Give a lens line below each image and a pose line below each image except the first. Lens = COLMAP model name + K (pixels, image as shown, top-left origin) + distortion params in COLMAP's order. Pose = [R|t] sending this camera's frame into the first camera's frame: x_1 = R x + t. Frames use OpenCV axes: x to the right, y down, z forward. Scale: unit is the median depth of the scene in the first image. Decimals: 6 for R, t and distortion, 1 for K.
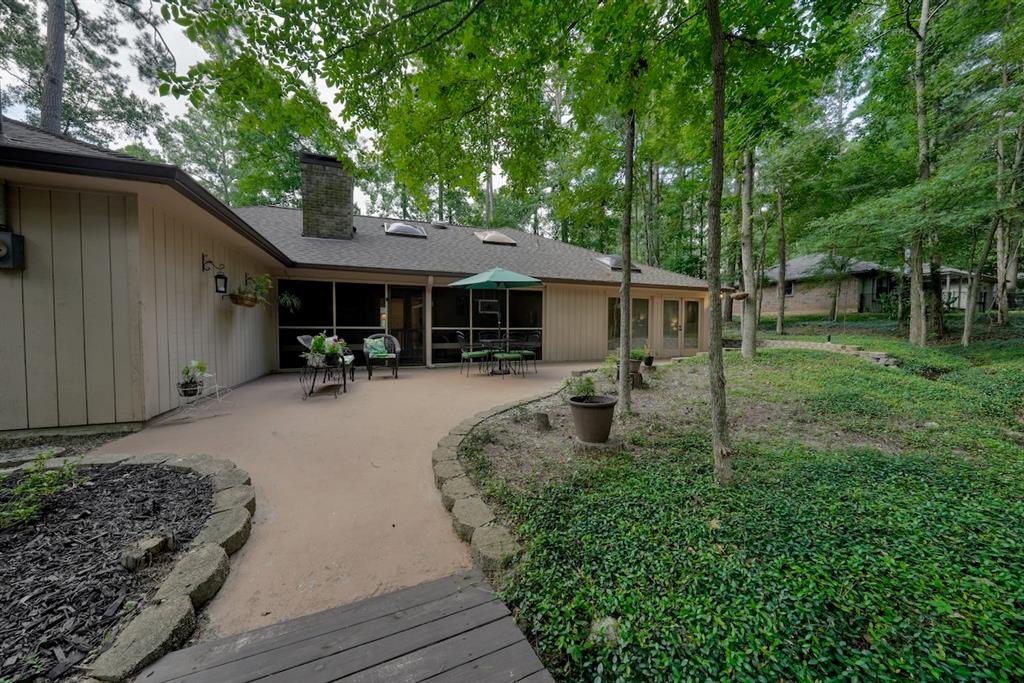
lens RADIAL K [[345.7, 0, 512.5], [0, 345.7, 339.9], [0, 0, 1]] dist [-0.000764, 0.000108]
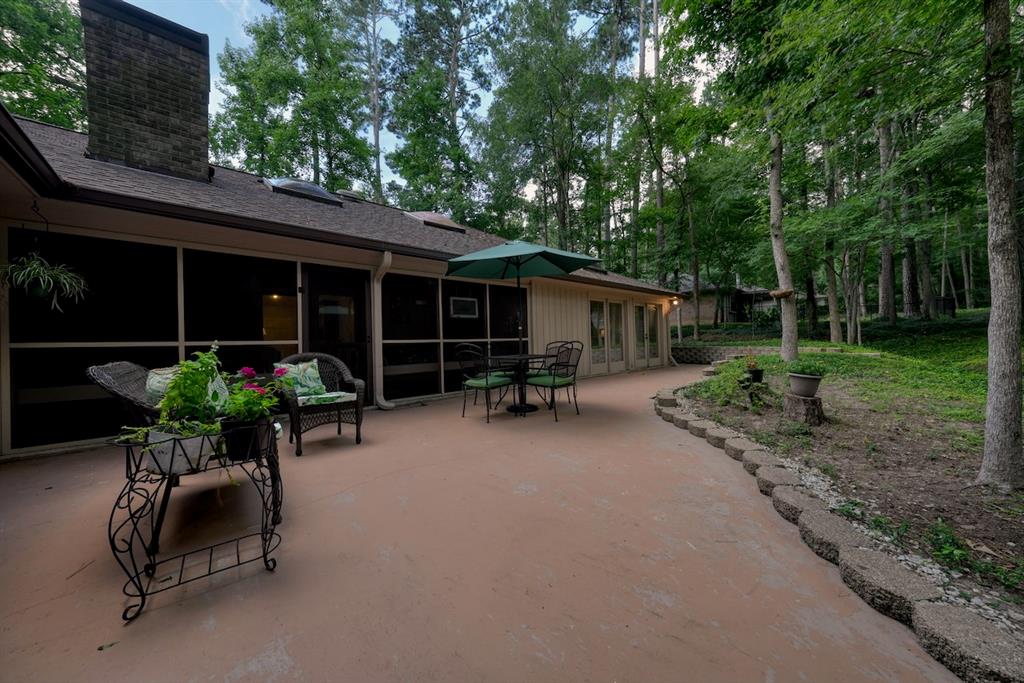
lens RADIAL K [[345.7, 0, 512.5], [0, 345.7, 339.9], [0, 0, 1]] dist [-0.000764, 0.000108]
pose [[0.934499, -0.023725, 0.355175, -0.233239], [0.040009, 0.998454, -0.038575, -0.003893], [-0.353710, 0.050258, 0.934004, 0.357943]]
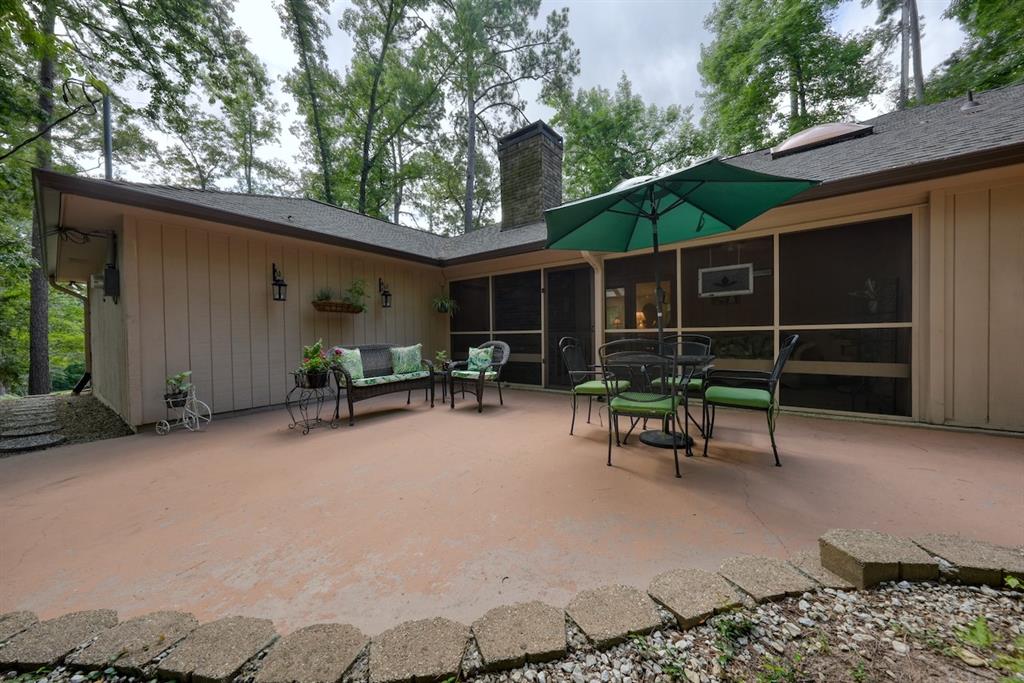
lens RADIAL K [[345.7, 0, 512.5], [0, 345.7, 339.9], [0, 0, 1]] dist [-0.000764, 0.000108]
pose [[0.540524, 0.003229, -0.841323, 0.178722], [-0.008214, 0.999965, -0.001440, -0.015531], [0.841289, 0.007689, 0.540531, 0.542167]]
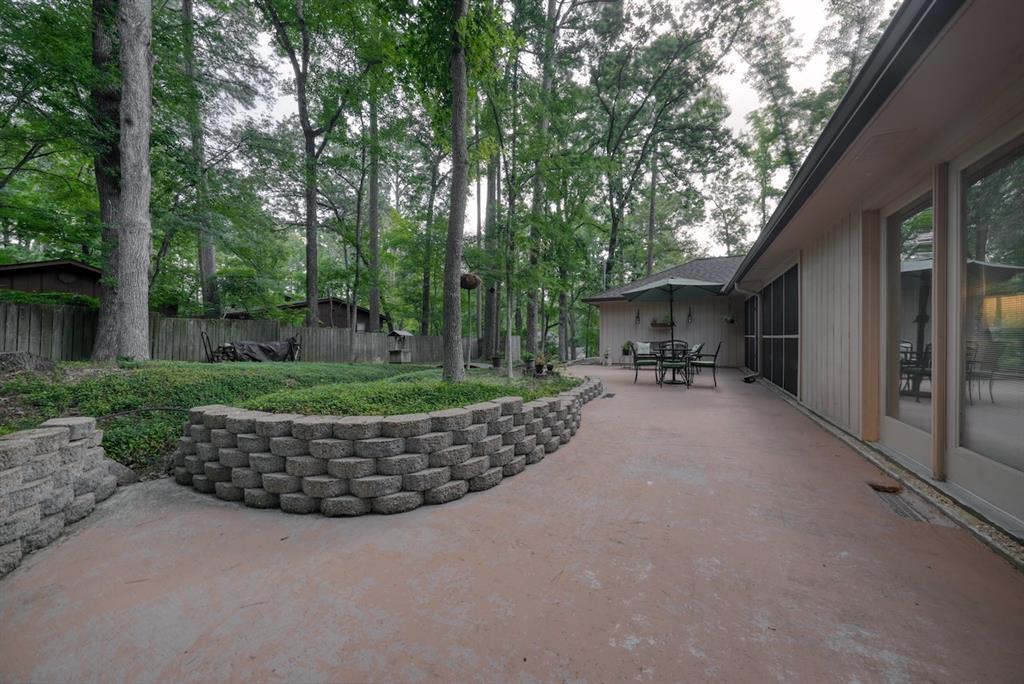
lens RADIAL K [[345.7, 0, 512.5], [0, 345.7, 340.4], [0, 0, 1]] dist [-0.000764, 0.000108]
pose [[-0.749532, 0.004280, -0.661955, 0.839918], [-0.015257, 0.999602, 0.023739, -0.037716], [0.661793, 0.027892, -0.749168, 1.227628]]
